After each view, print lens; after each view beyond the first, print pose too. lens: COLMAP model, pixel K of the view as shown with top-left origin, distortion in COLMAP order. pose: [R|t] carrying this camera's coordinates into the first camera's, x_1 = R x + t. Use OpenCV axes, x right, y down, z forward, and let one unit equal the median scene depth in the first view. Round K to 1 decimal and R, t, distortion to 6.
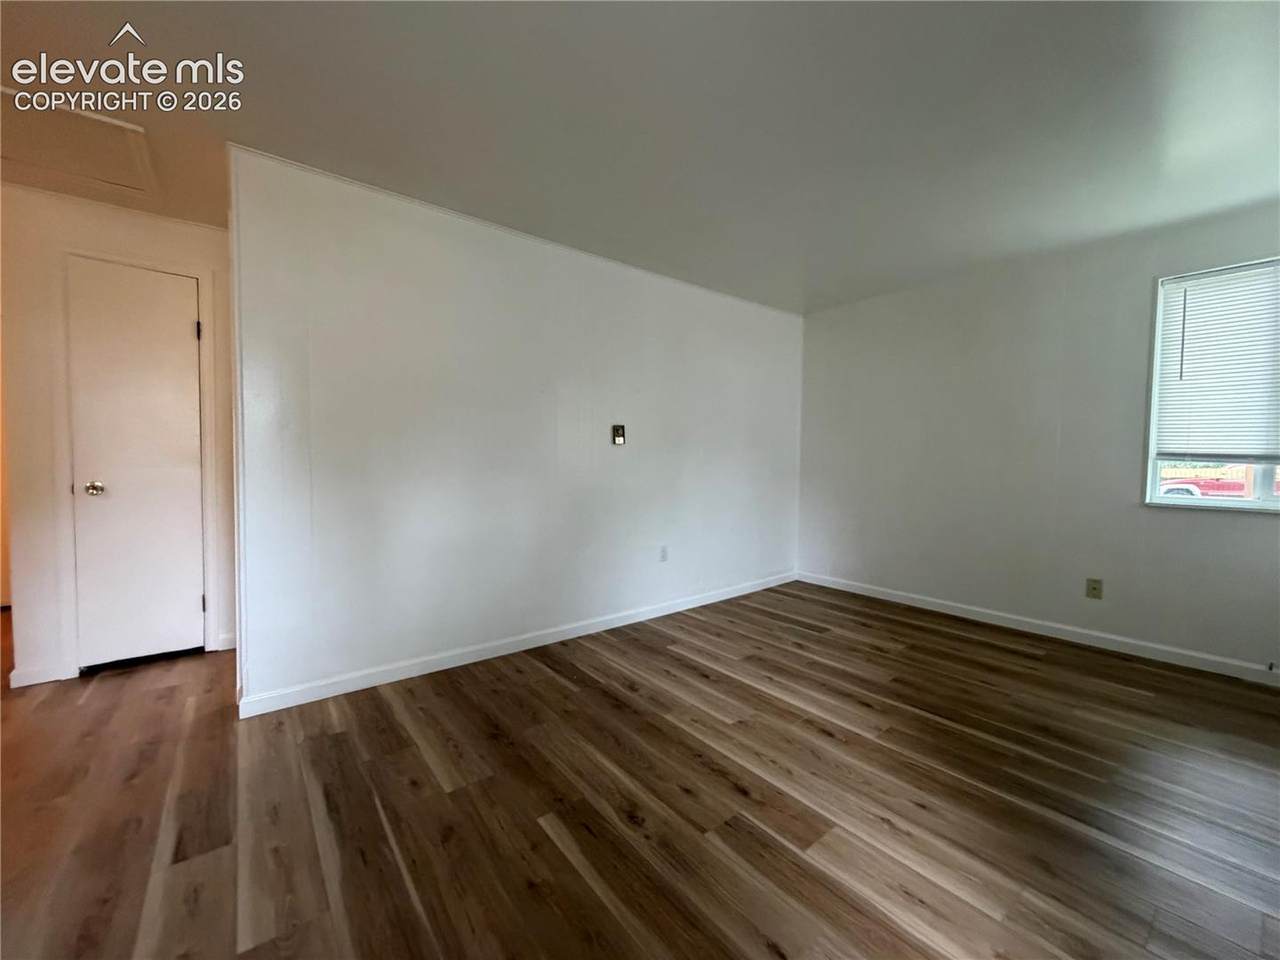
lens RADIAL K [[510.4, 0, 635.3], [0, 510.4, 476.9], [0, 0, 1]] dist [-0.002028, 0.000716]
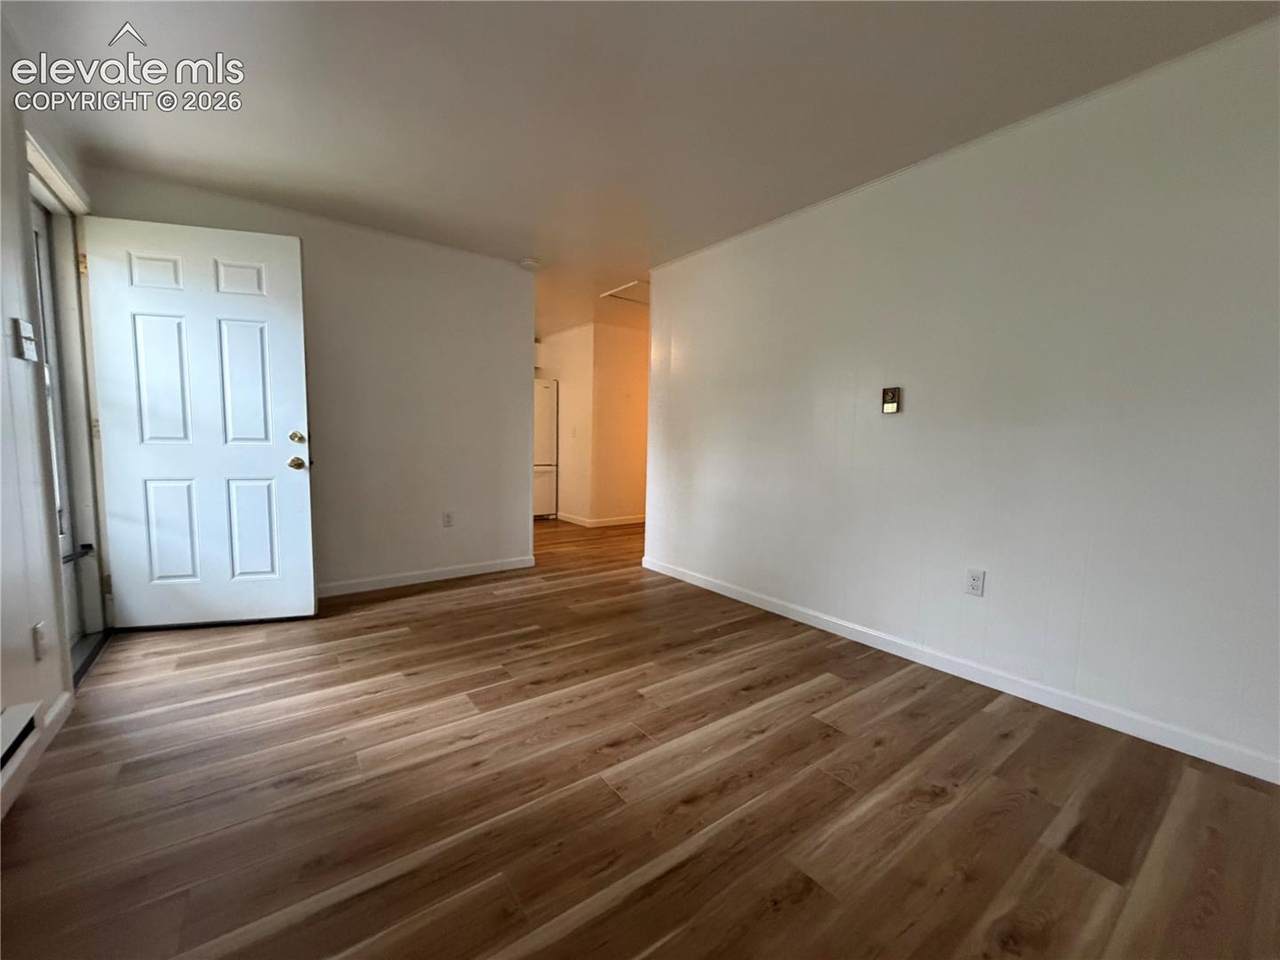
lens RADIAL K [[510.4, 0, 635.3], [0, 510.4, 483.8], [0, 0, 1]] dist [-0.002028, 0.000716]
pose [[-0.029248, 0.079265, -0.996424, 1.011975], [-0.054851, 0.995222, 0.080779, 0.000769], [0.998066, 0.057017, -0.024761, 0.877199]]
